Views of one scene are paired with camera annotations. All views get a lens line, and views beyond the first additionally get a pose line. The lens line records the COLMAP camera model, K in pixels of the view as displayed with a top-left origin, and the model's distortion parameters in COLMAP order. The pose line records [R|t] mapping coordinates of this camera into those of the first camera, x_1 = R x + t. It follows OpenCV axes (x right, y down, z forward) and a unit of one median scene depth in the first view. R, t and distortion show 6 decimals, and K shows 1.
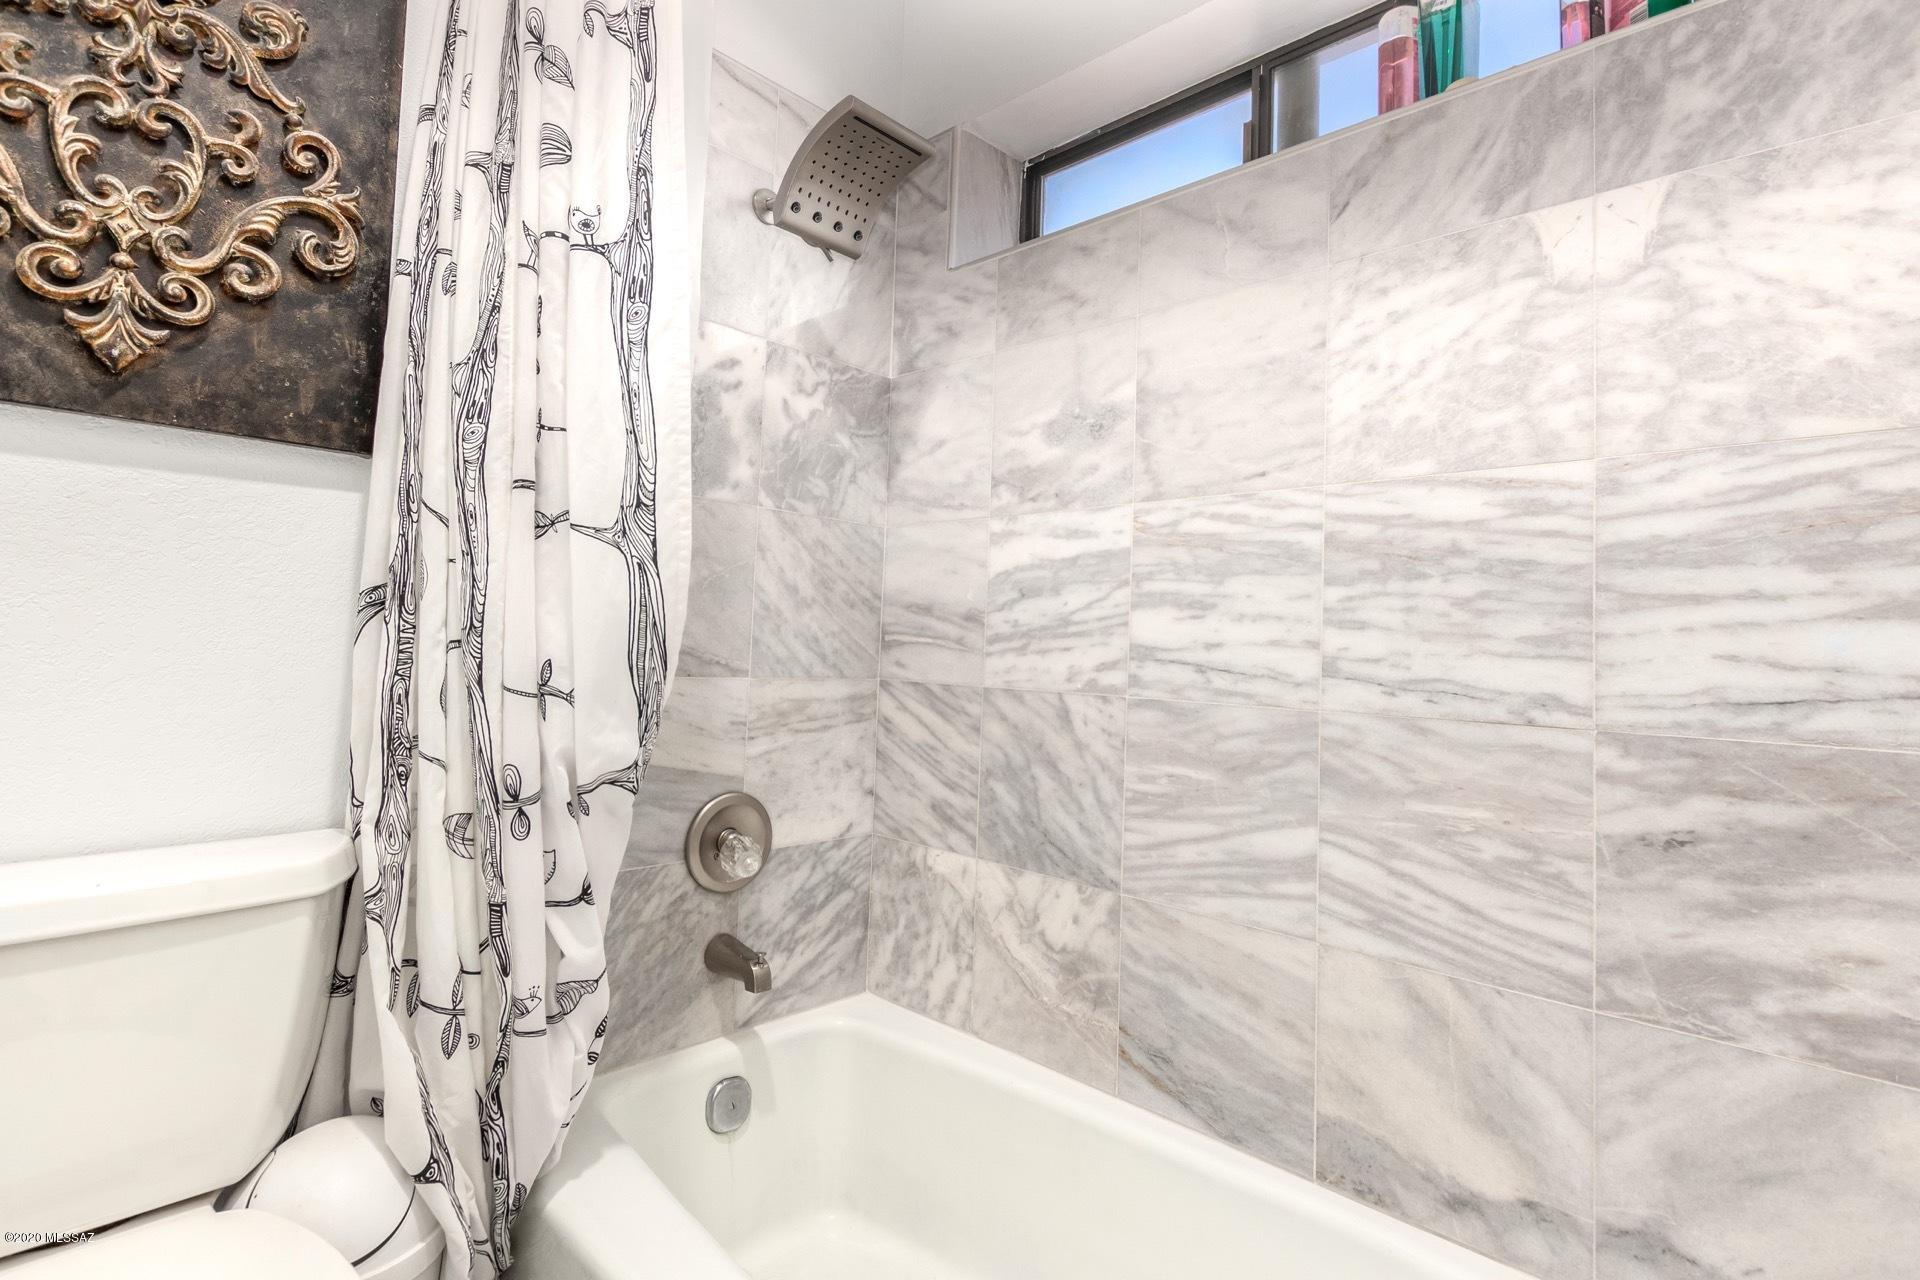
lens RADIAL K [[889.9, 0, 955.4], [0, 889.9, 626.1], [0, 0, 1]] dist [0.007766, -0.001441]
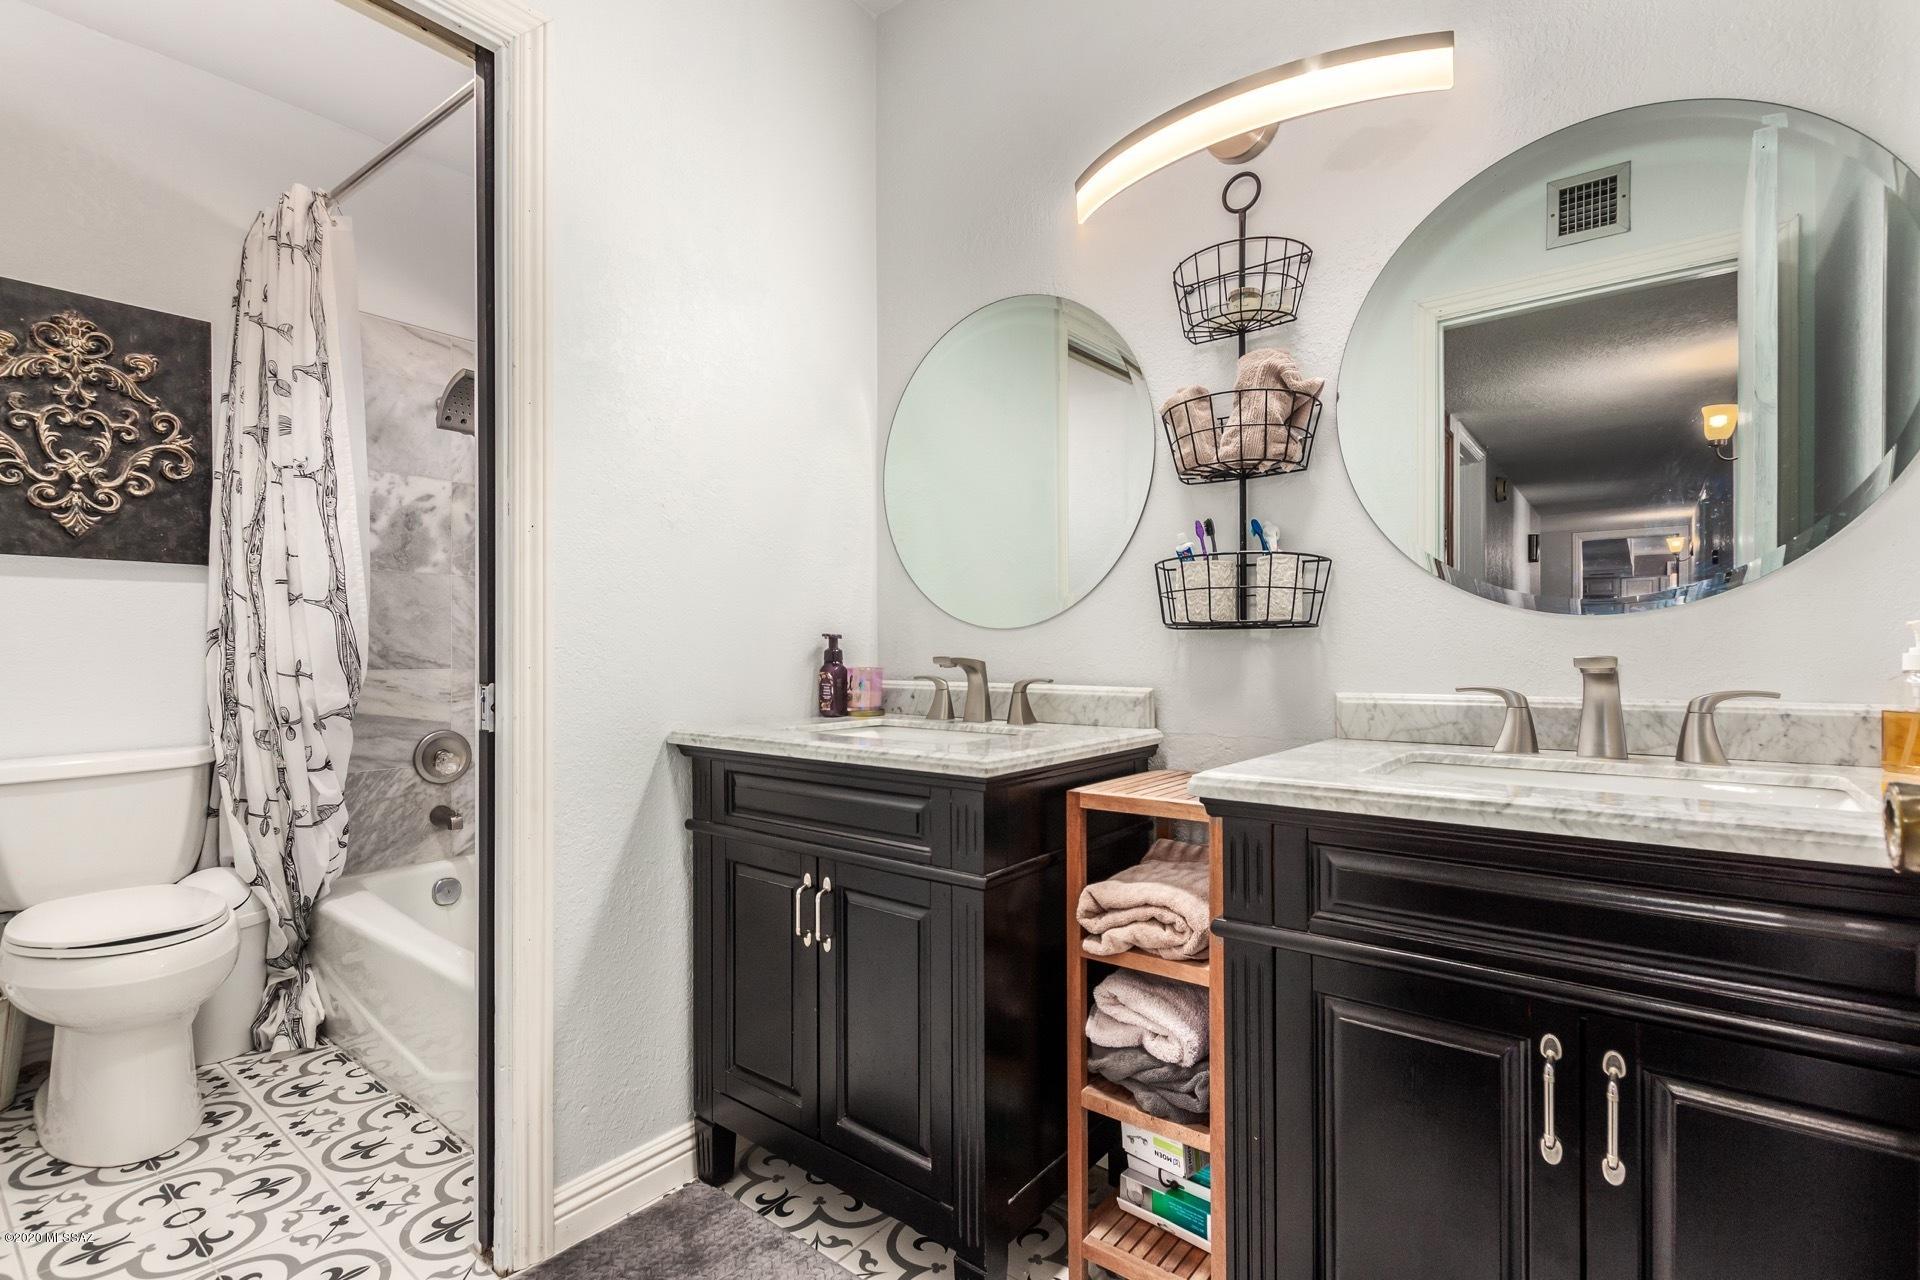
lens RADIAL K [[889.9, 0, 1011.0], [0, 889.9, 671.5], [0, 0, 1]] dist [0.007766, -0.001441]
pose [[0.994584, -0.040269, 0.095814, 1.078417], [0.035557, 0.998097, 0.050382, 0.016777], [-0.097660, -0.046703, 0.994123, -1.372134]]
